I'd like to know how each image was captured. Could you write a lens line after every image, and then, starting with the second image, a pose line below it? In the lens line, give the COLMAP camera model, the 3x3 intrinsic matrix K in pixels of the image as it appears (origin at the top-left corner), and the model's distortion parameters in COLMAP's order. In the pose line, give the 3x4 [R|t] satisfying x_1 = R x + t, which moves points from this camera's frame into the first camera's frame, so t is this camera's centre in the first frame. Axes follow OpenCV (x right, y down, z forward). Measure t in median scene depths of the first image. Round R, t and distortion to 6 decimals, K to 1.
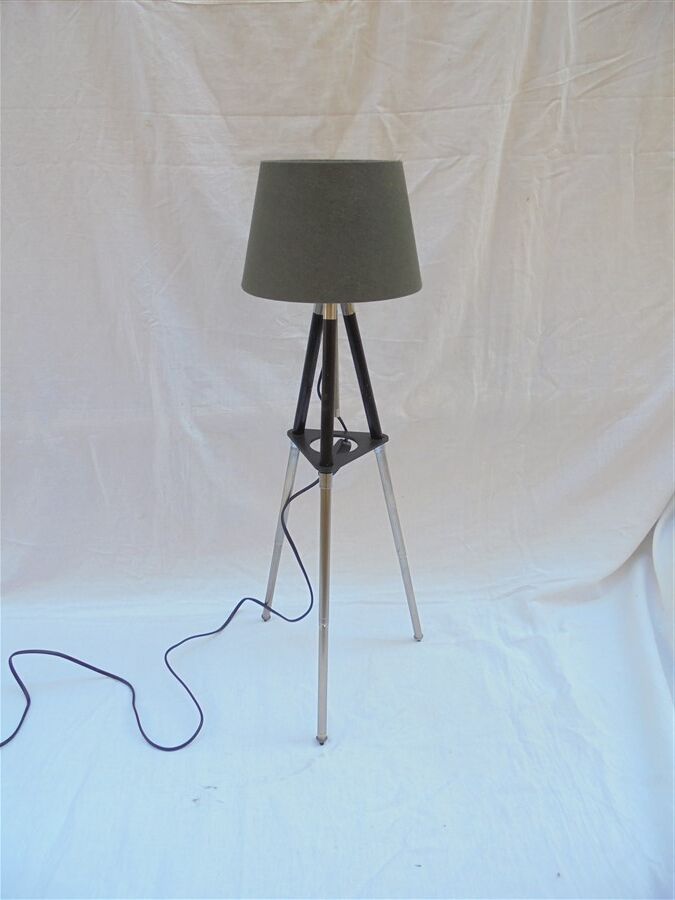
lens RADIAL K [[758.5, 0, 337.5], [0, 758.5, 450.0], [0, 0, 1]] dist [-0.085175, 0.127150]
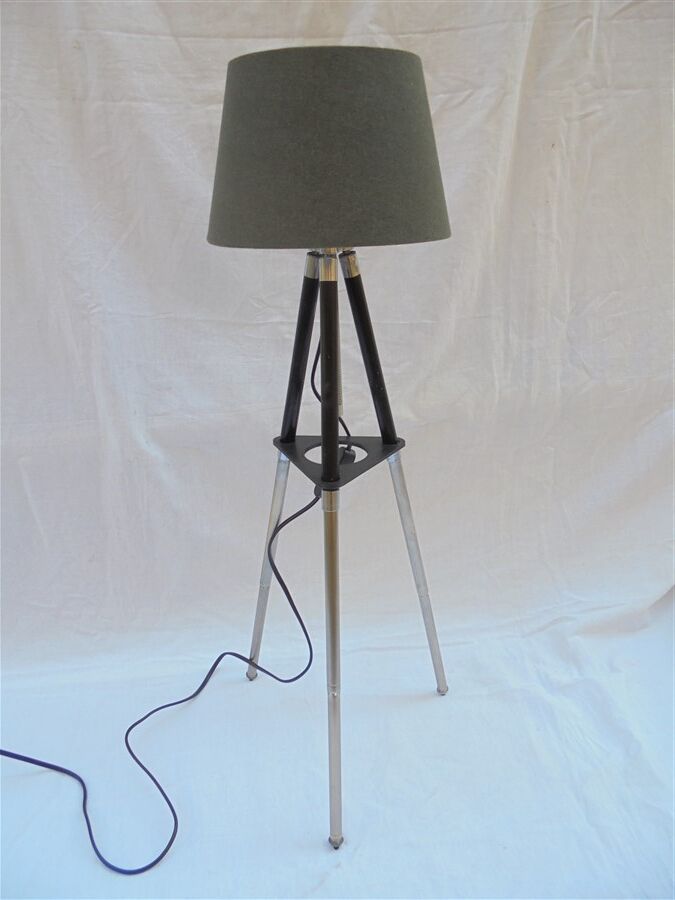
lens RADIAL K [[773.4, 0, 337.5], [0, 773.4, 450.0], [0, 0, 1]] dist [-0.109732, 0.137382]
pose [[0.998161, -0.042209, 0.043505, -0.033015], [0.043284, 0.998772, -0.024083, 0.007469], [-0.042435, 0.025922, 0.998763, 0.203573]]
